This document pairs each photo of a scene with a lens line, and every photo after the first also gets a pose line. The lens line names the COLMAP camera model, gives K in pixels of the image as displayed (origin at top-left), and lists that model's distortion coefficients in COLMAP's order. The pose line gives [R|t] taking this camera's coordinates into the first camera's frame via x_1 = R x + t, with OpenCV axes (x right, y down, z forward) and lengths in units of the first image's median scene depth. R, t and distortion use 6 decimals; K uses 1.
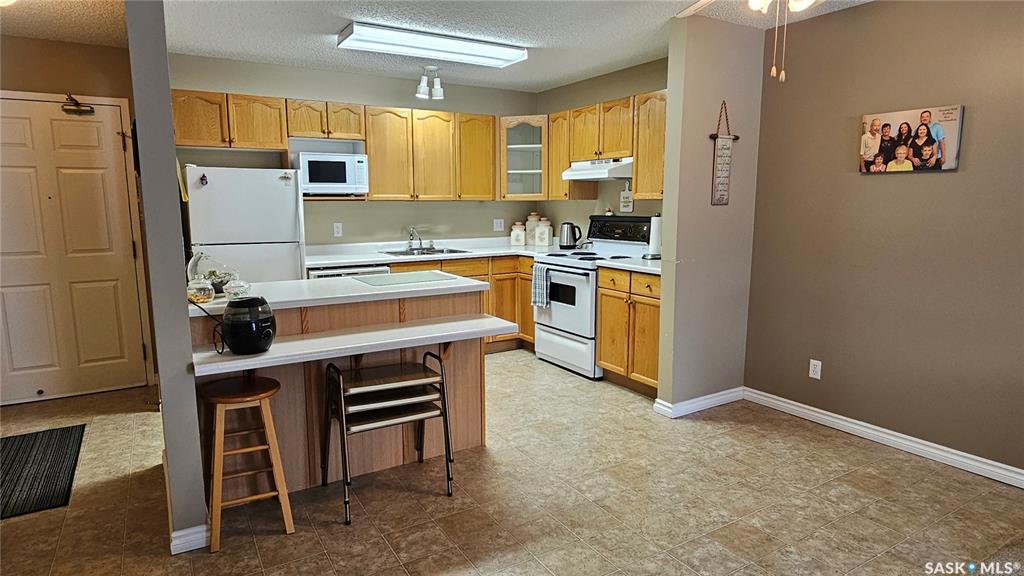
lens RADIAL K [[621.1, 0, 512.0], [0, 621.1, 288.0], [0, 0, 1]] dist [-0.005813, -0.001984]
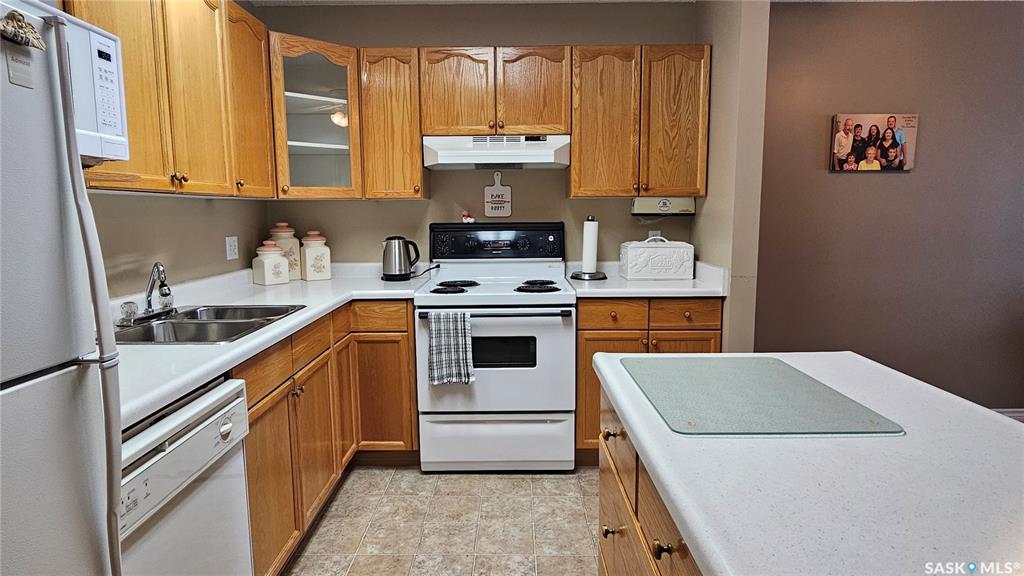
lens RADIAL K [[564.9, 0, 530.0], [0, 564.9, 284.7], [0, 0, 1]] dist [-0.002643, -0.000216]
pose [[0.515548, -0.111986, 0.849511, -0.379345], [0.125928, 0.990560, 0.054156, -0.085538], [-0.847557, 0.079057, 0.524783, 0.717639]]
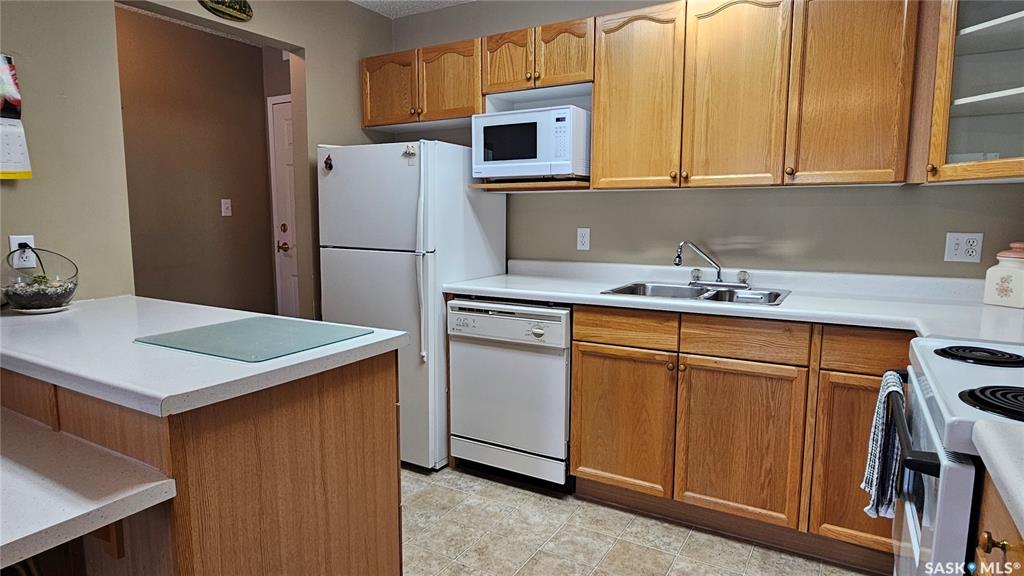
lens RADIAL K [[583.4, 0, 507.7], [0, 583.4, 290.5], [0, 0, 1]] dist [-0.004656, -0.000783]
pose [[0.456960, 0.118673, -0.881535, 0.228000], [-0.126867, 0.989623, 0.067460, -0.081443], [0.880393, 0.081011, 0.467274, 0.747342]]
